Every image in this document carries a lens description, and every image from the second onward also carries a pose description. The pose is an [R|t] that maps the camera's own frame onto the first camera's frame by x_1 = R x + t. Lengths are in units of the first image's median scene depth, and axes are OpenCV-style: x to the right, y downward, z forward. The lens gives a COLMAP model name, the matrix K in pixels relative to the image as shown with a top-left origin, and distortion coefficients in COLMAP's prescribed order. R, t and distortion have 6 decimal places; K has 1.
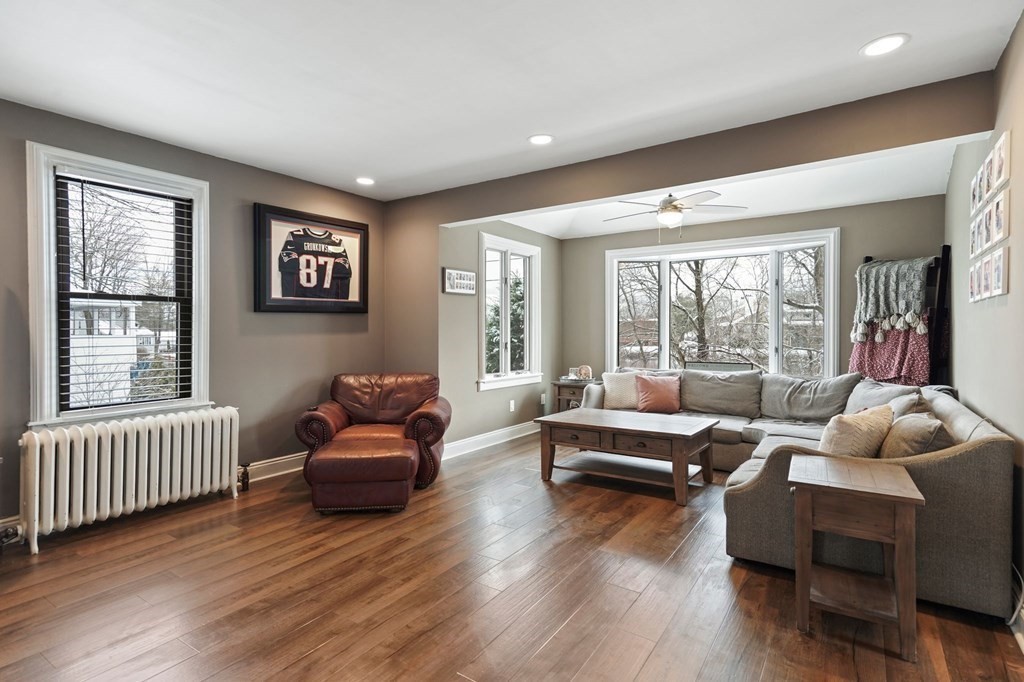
lens RADIAL K [[509.9, 0, 498.0], [0, 509.9, 336.6], [0, 0, 1]] dist [0.029859, 0.000730]
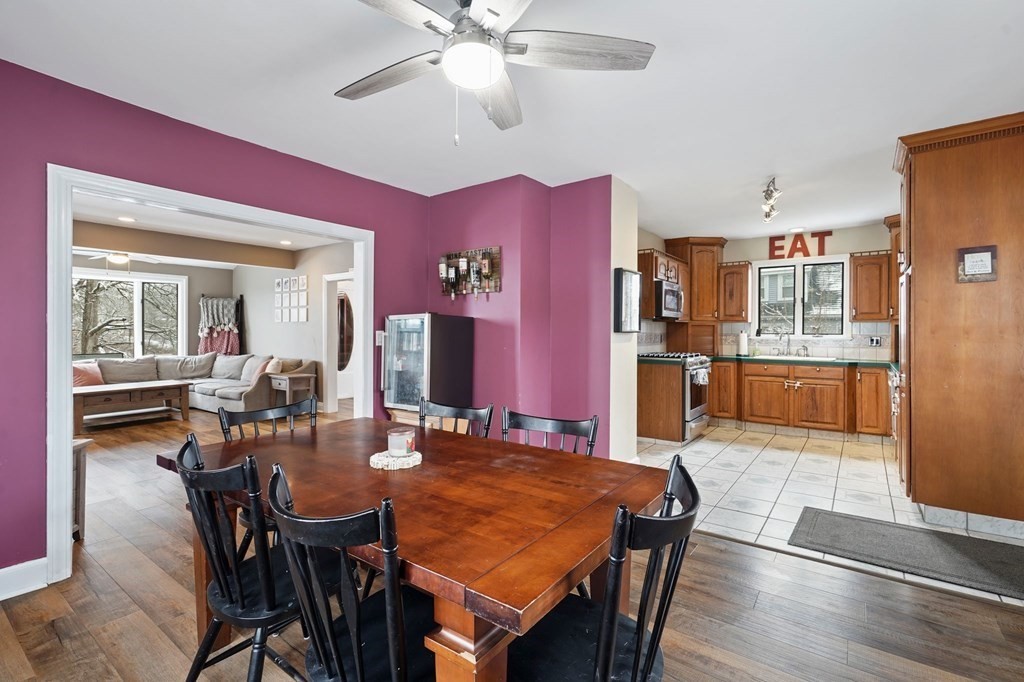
lens RADIAL K [[467.9, 0, 509.3], [0, 467.9, 332.2], [0, 0, 1]] dist [0.007472, 0.000524]
pose [[0.039190, -0.001448, 0.999231, -1.123971], [0.008743, 0.999961, 0.001107, -0.000081], [-0.999194, 0.008693, 0.039201, -0.254843]]
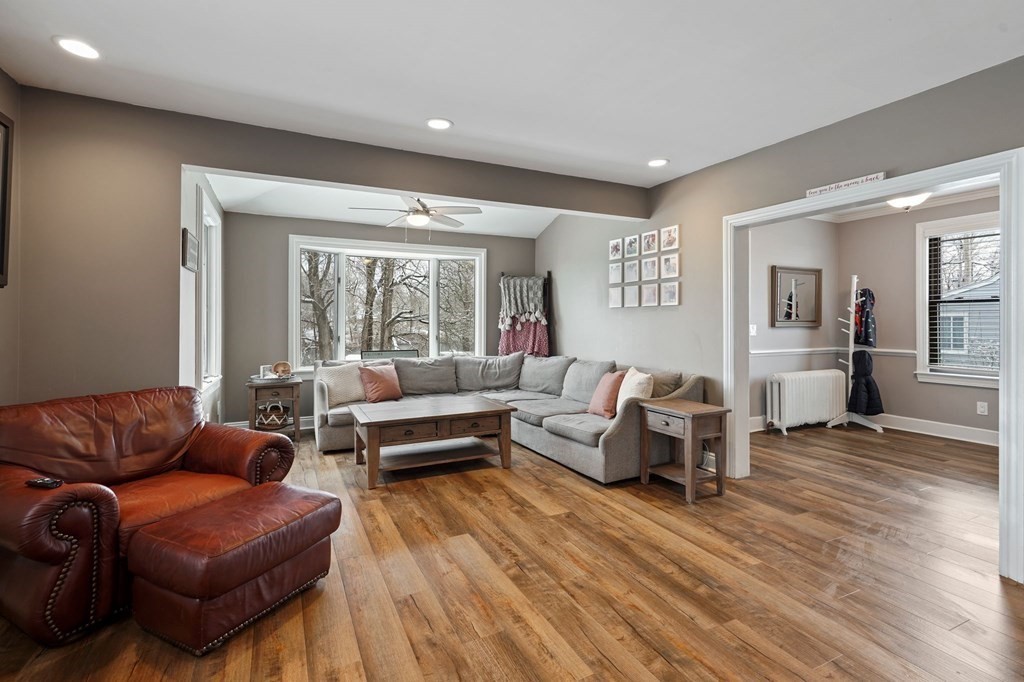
lens RADIAL K [[476.9, 0, 512.0], [0, 476.9, 316.9], [0, 0, 1]] dist [-0.000930, 0.008892]
pose [[0.487200, 0.012007, 0.873208, -0.494426], [0.006323, 0.999831, -0.017276, -0.004598], [-0.873268, 0.013938, 0.487042, 0.353564]]
